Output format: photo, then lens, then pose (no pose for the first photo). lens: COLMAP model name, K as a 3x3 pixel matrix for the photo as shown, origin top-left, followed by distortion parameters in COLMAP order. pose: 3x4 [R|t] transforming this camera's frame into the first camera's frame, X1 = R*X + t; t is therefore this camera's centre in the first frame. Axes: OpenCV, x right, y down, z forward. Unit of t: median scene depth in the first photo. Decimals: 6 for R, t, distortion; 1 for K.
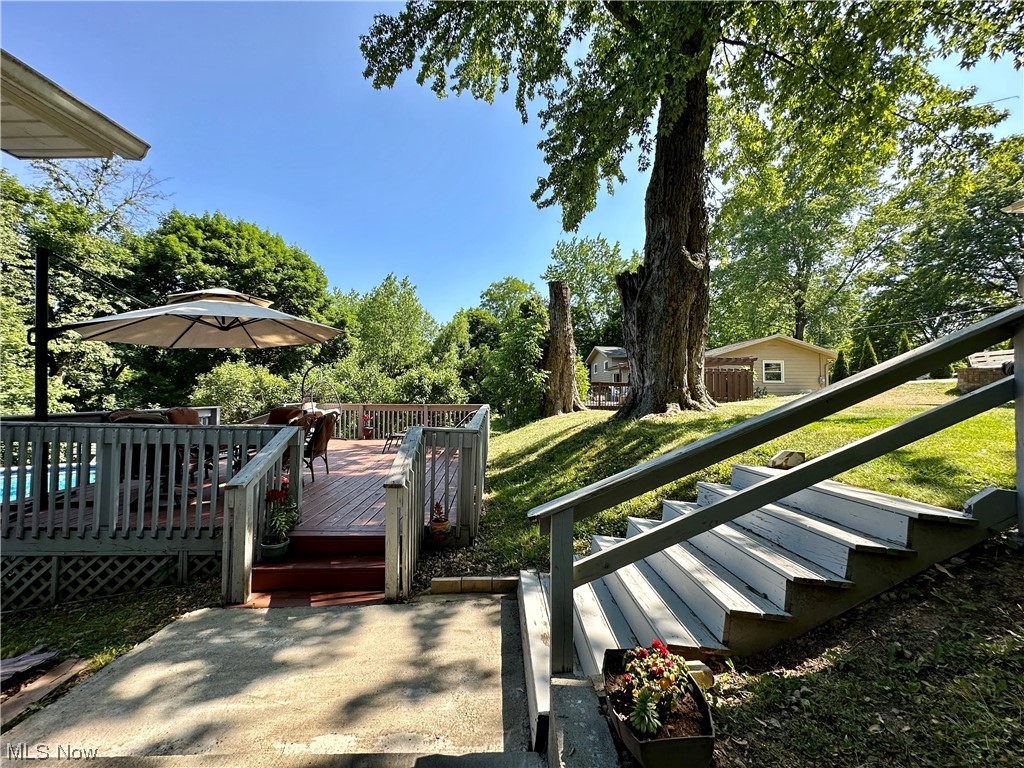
lens RADIAL K [[405.2, 0, 513.5], [0, 405.2, 383.0], [0, 0, 1]] dist [-0.006075, 0.000808]
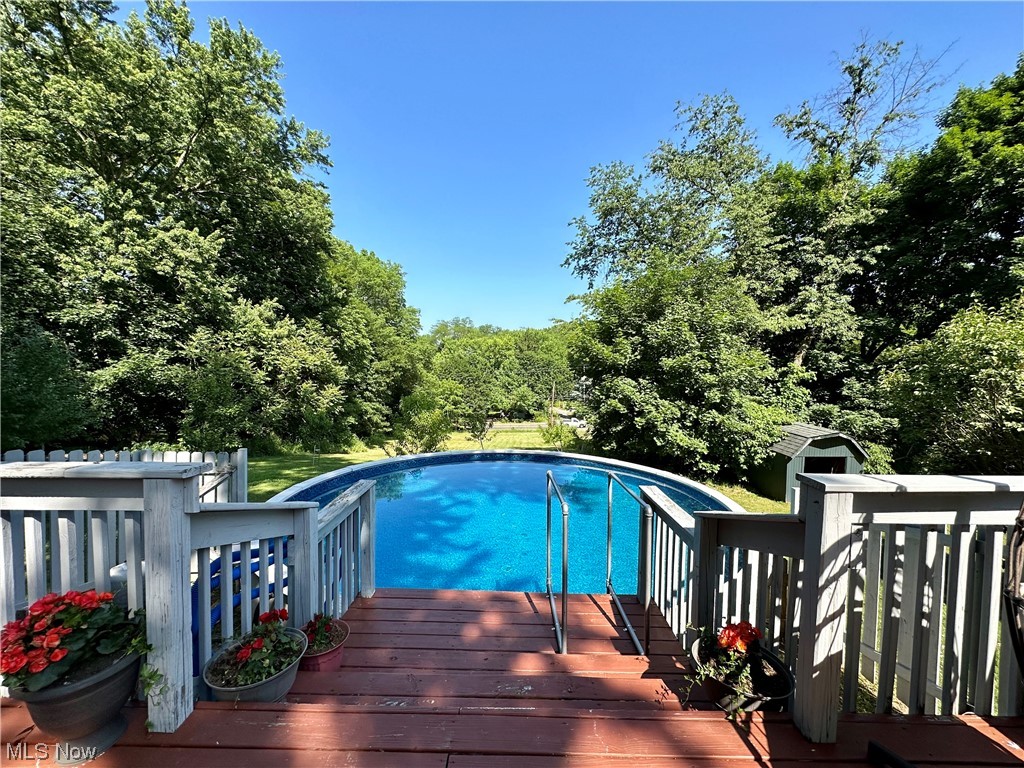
lens RADIAL K [[405.2, 0, 506.3], [0, 405.2, 383.2], [0, 0, 1]] dist [-0.006075, 0.000808]
pose [[-0.053196, 0.028785, -0.998169, -0.174895], [0.012410, 0.999526, 0.028163, 0.005945], [0.998507, -0.010889, -0.053528, 0.345779]]
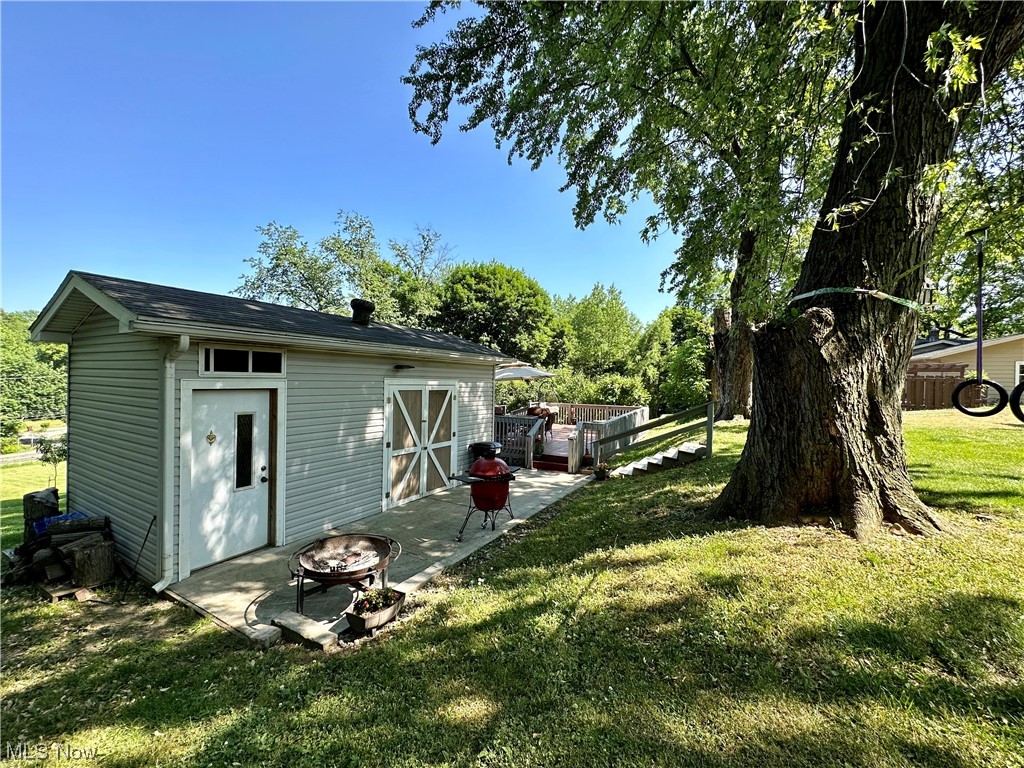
lens RADIAL K [[405.2, 0, 512.4], [0, 405.2, 383.4], [0, 0, 1]] dist [-0.006075, 0.000808]
pose [[0.865158, 0.012364, -0.501347, 0.115734], [0.003461, 0.999525, 0.030622, -0.037597], [0.501488, -0.028227, 0.864704, -0.255432]]
